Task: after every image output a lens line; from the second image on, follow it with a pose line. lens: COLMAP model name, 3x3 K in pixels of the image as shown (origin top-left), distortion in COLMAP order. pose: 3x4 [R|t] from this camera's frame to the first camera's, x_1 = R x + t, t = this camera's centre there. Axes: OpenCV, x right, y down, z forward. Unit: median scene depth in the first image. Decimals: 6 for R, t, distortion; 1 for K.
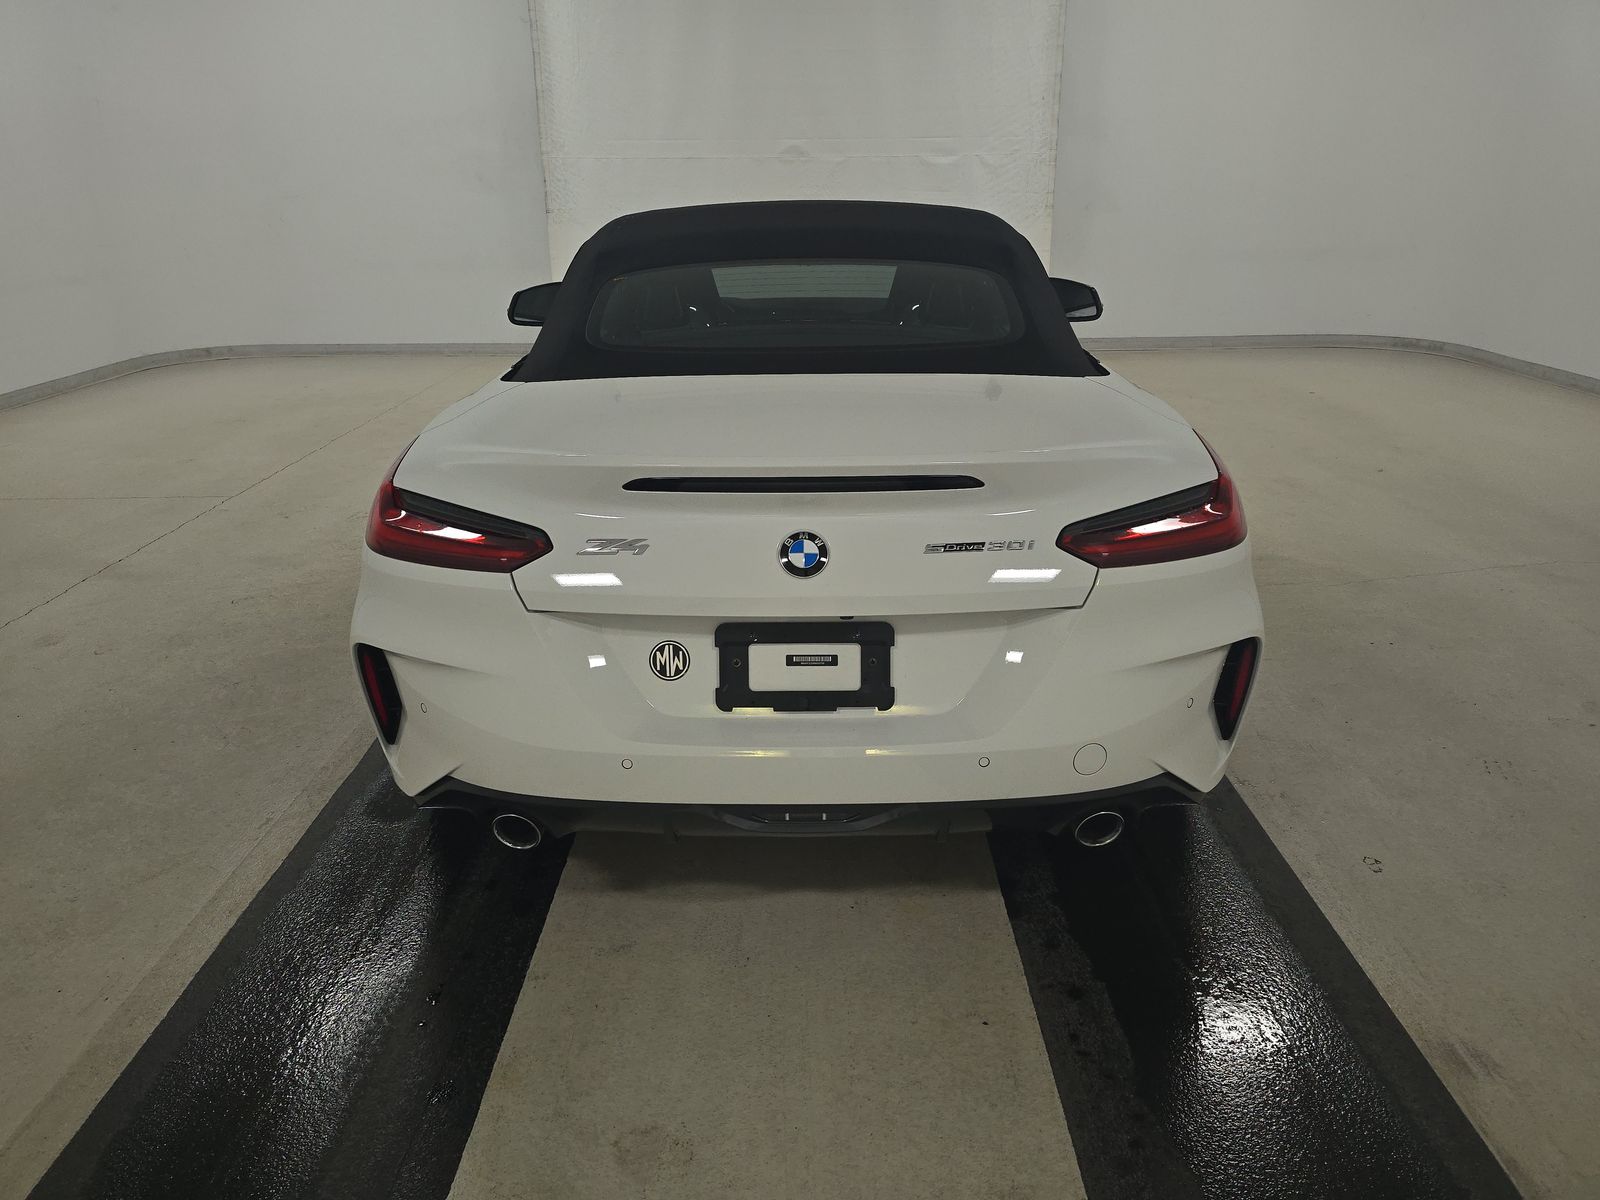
lens RADIAL K [[1068.1, 0, 803.0], [0, 1068.1, 598.4], [0, 0, 1]] dist [0.062223, -0.052167]
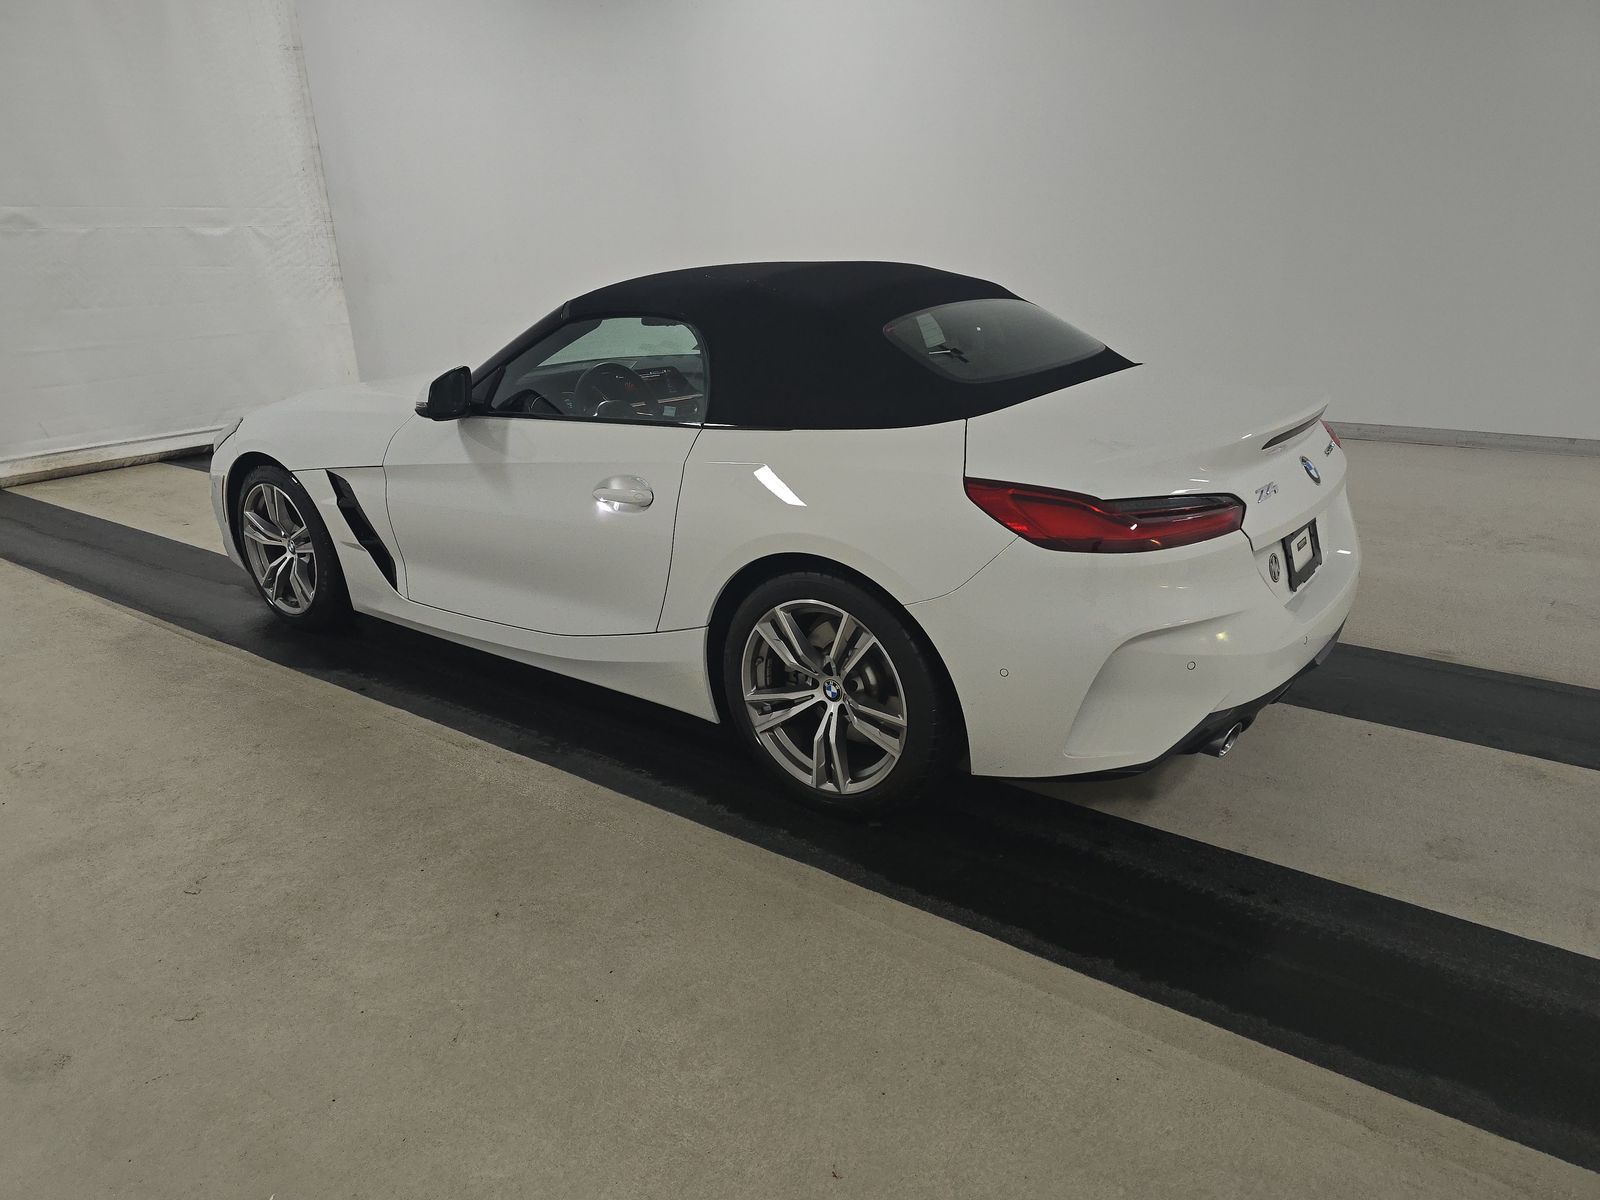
lens RADIAL K [[1068.1, 0, 803.0], [0, 1068.1, 598.4], [0, 0, 1]] dist [0.062223, -0.052167]
pose [[0.589163, -0.265867, 0.763021, -1.009783], [0.313095, 0.945659, 0.087751, -0.140701], [-0.744888, 0.187198, 0.640389, 0.362705]]
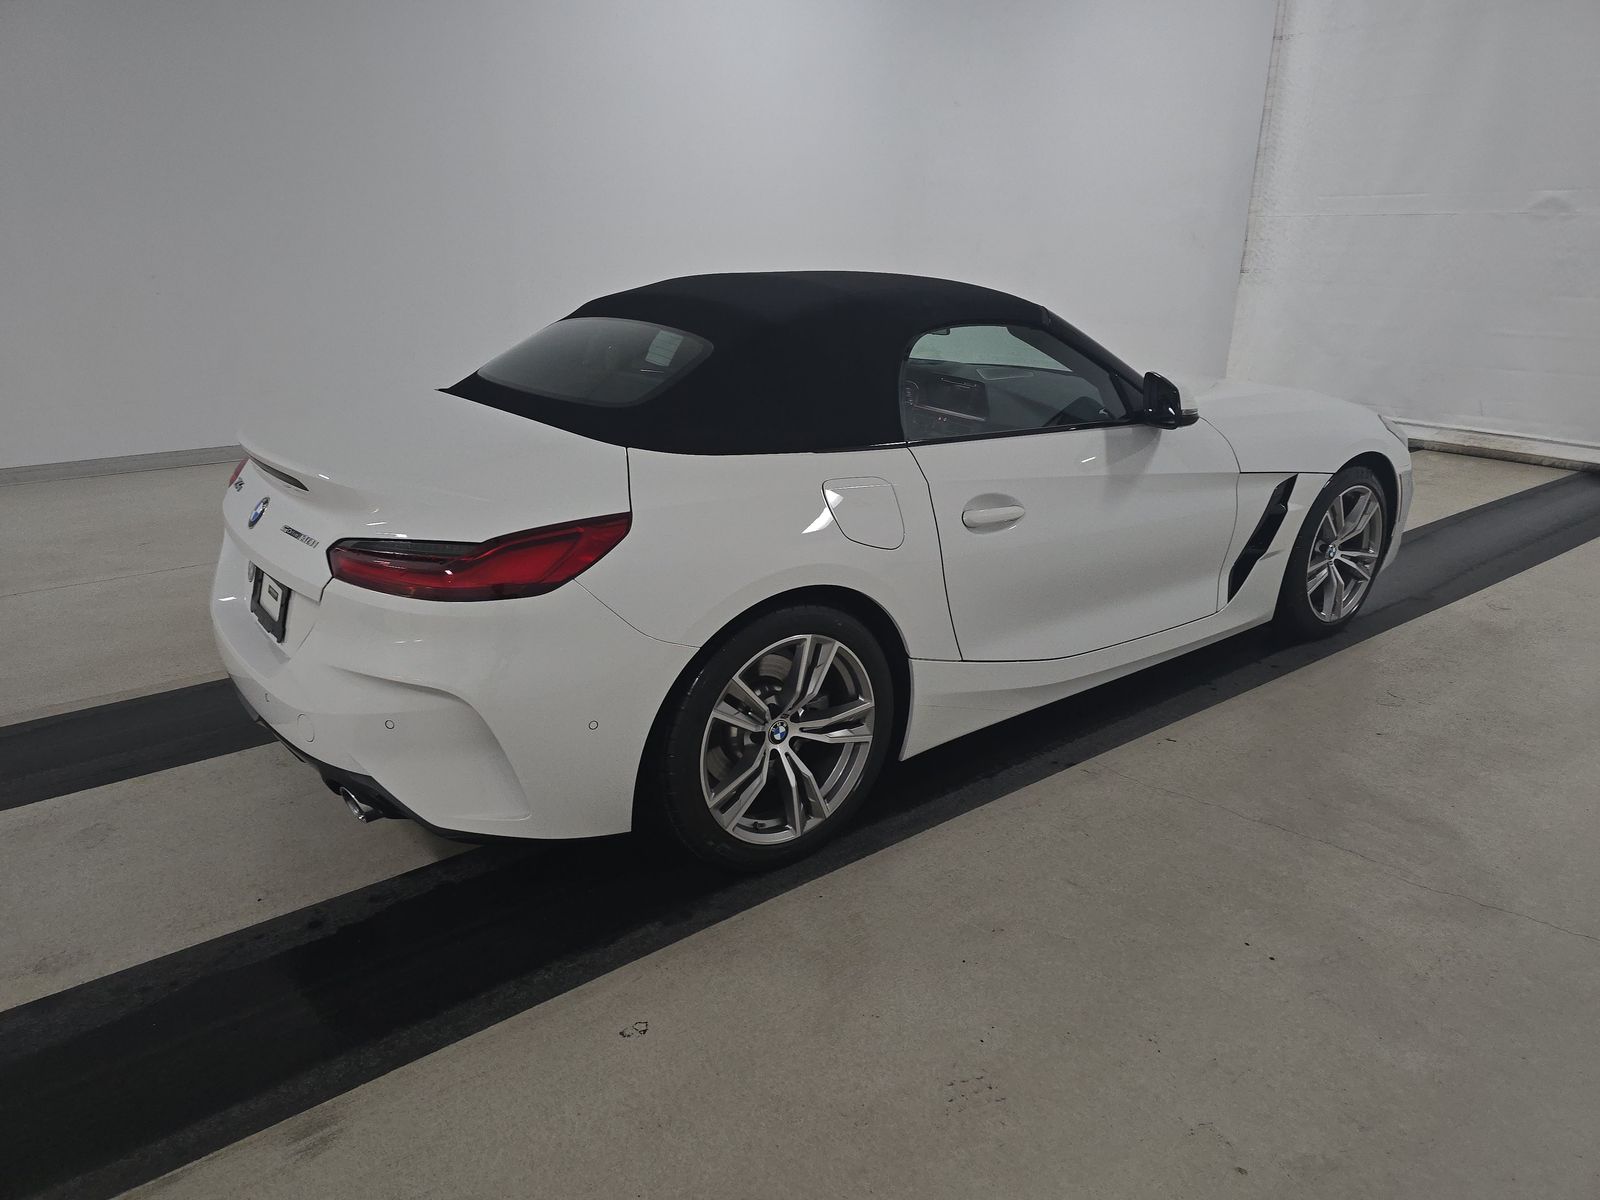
lens RADIAL K [[1068.1, 0, 803.0], [0, 1068.1, 598.4], [0, 0, 1]] dist [0.062223, -0.052167]
pose [[0.610930, 0.262359, -0.746948, 0.949619], [-0.292832, 0.951464, 0.094686, -0.173255], [0.735536, 0.160884, 0.658105, 0.373134]]
